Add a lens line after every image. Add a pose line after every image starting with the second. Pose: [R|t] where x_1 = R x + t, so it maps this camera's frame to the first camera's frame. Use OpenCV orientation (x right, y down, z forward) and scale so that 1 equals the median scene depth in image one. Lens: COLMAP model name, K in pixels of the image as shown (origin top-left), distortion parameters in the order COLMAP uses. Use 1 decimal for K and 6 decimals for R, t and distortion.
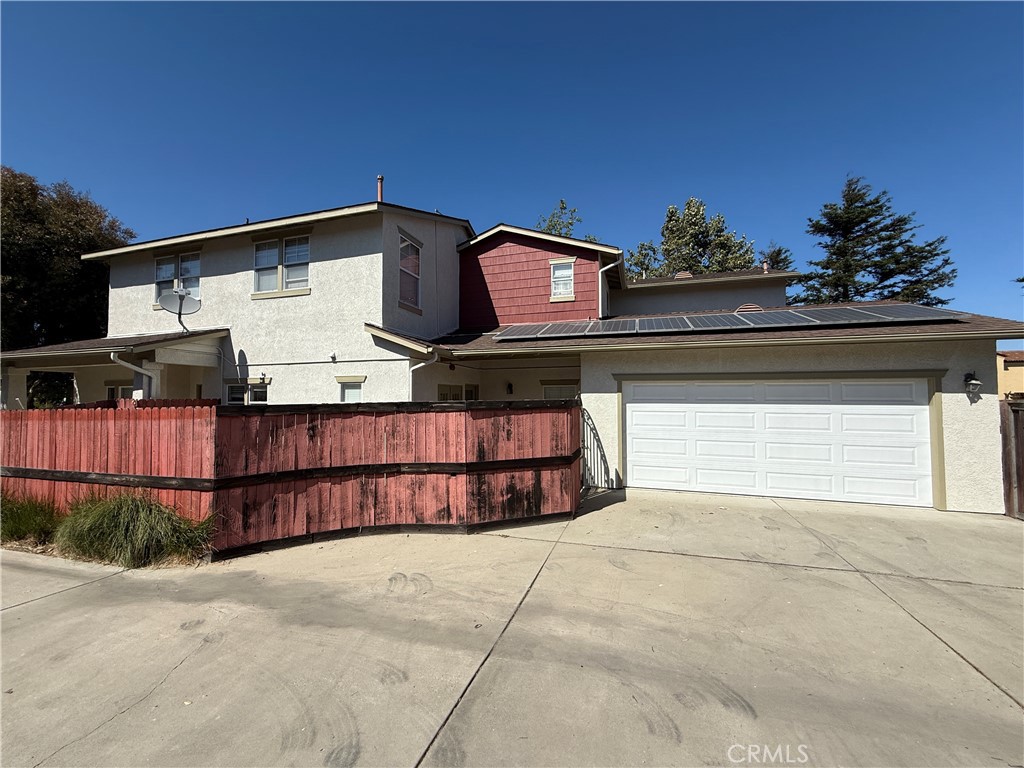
lens RADIAL K [[412.3, 0, 509.6], [0, 412.3, 382.7], [0, 0, 1]] dist [-0.000611, -0.000116]
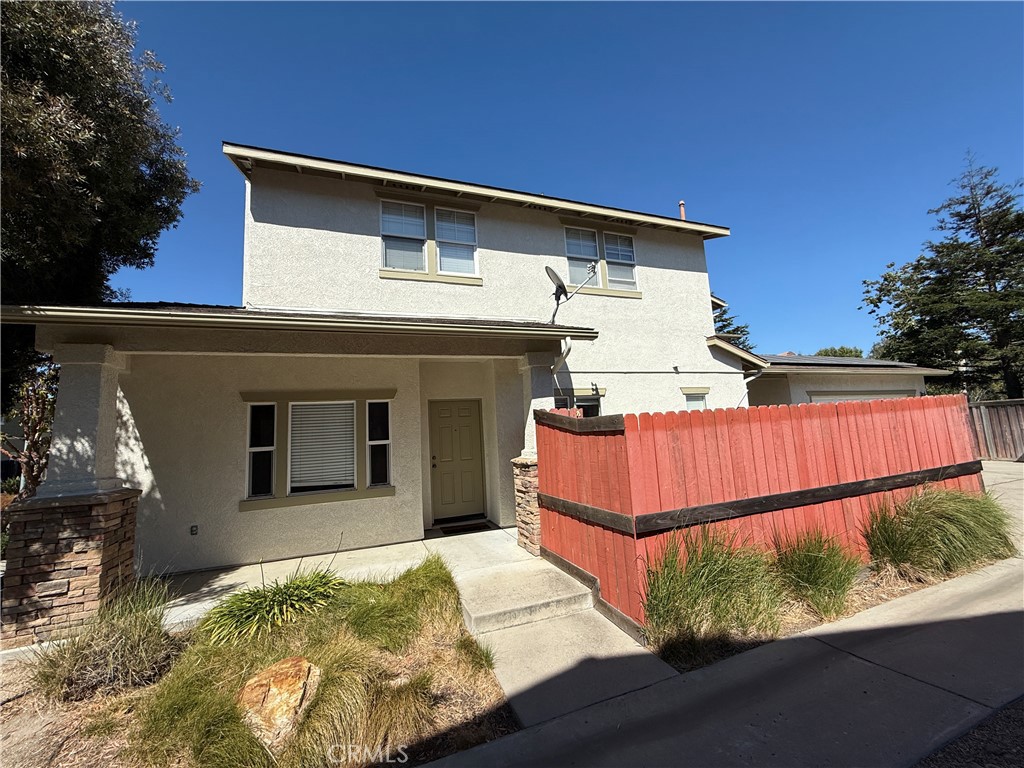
lens RADIAL K [[412.3, 0, 508.6], [0, 412.3, 383.3], [0, 0, 1]] dist [-0.000611, -0.000116]
pose [[0.780343, 0.039171, 0.624124, -1.277544], [0.029036, 0.994690, -0.098733, 0.055652], [-0.624677, 0.095168, 0.775062, 0.487035]]
